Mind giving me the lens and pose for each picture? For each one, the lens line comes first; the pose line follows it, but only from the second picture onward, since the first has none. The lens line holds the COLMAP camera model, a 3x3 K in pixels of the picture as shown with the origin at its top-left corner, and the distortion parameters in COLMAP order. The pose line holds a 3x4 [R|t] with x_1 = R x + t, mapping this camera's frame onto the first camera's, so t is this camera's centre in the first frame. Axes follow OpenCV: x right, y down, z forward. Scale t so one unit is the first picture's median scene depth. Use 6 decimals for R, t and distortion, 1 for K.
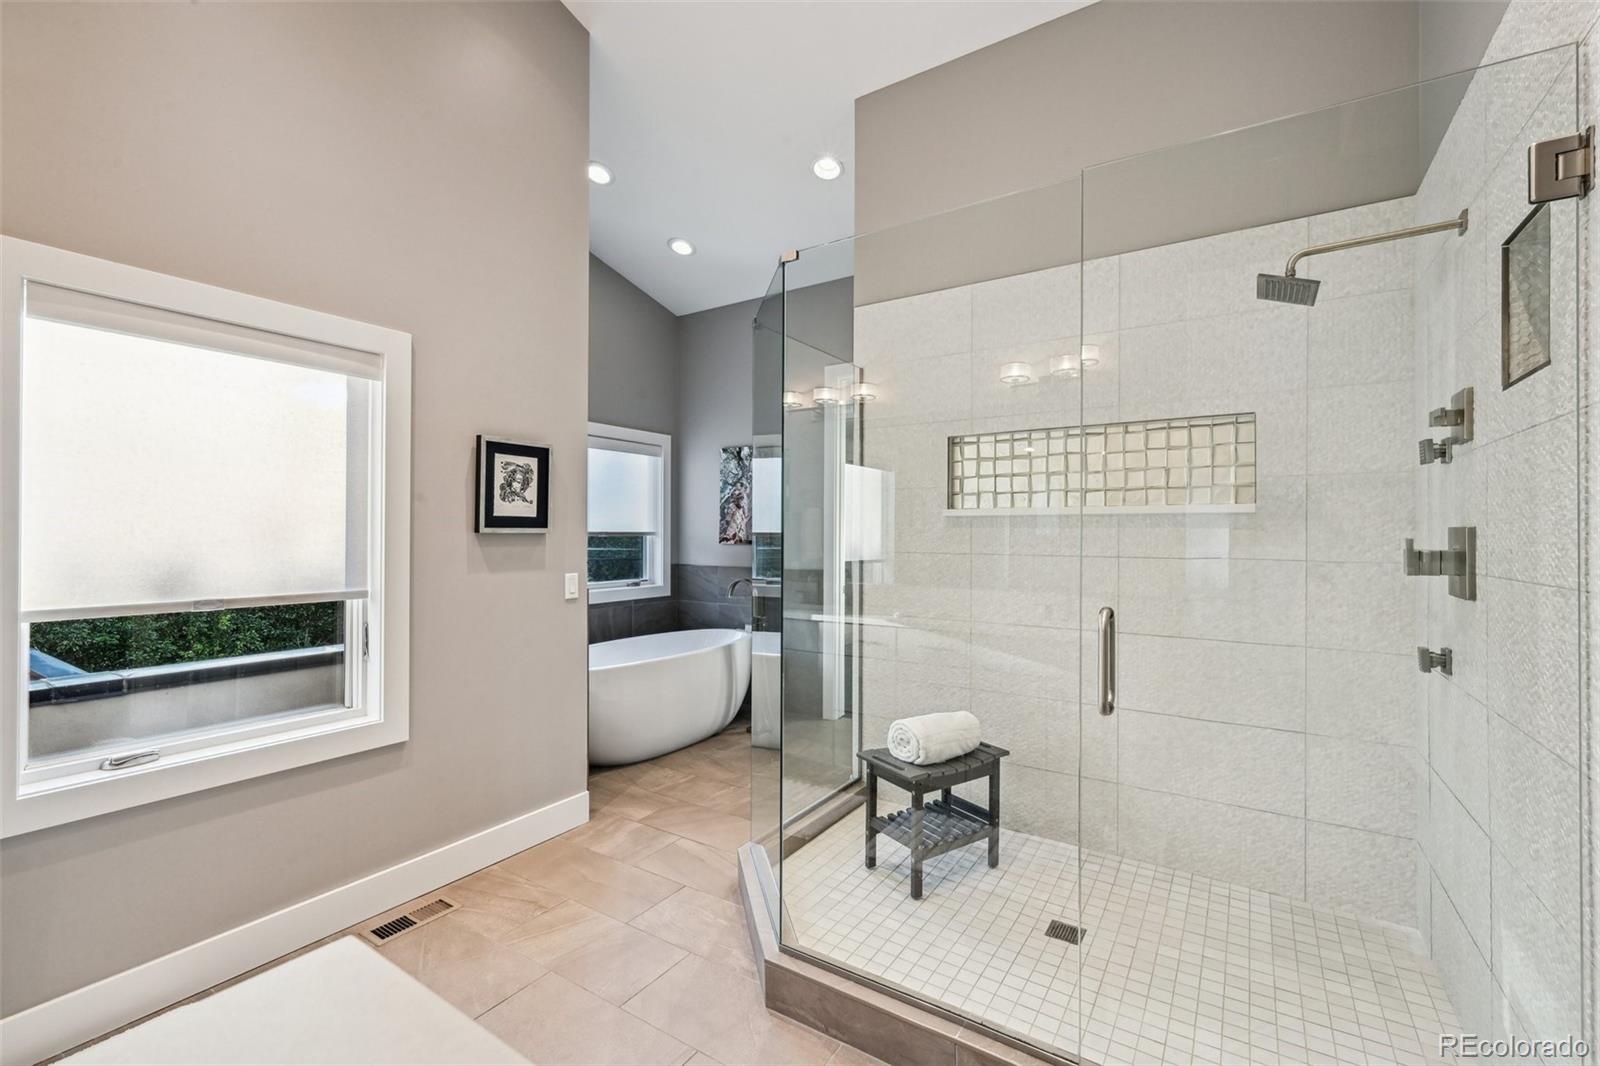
lens RADIAL K [[681.9, 0, 800.0], [0, 681.9, 533.0], [0, 0, 1]] dist [0.002424, -0.000685]
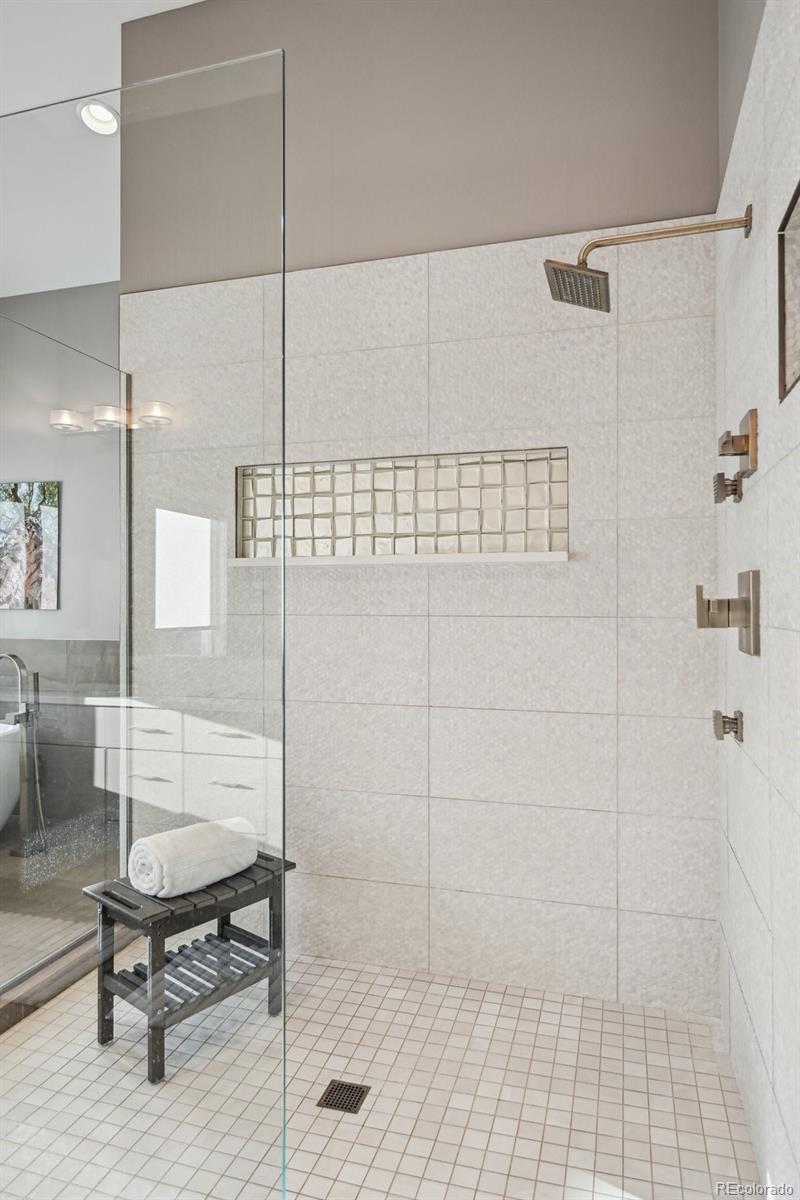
lens RADIAL K [[742.7, 0, 400.0], [0, 742.7, 600.0], [0, 0, 1]] dist [-0.004113, 0.001150]
pose [[0.958272, -0.003751, 0.285833, 0.191249], [0.003956, 0.999992, -0.000139, 0.017847], [-0.285830, 0.001264, 0.958279, 0.155251]]
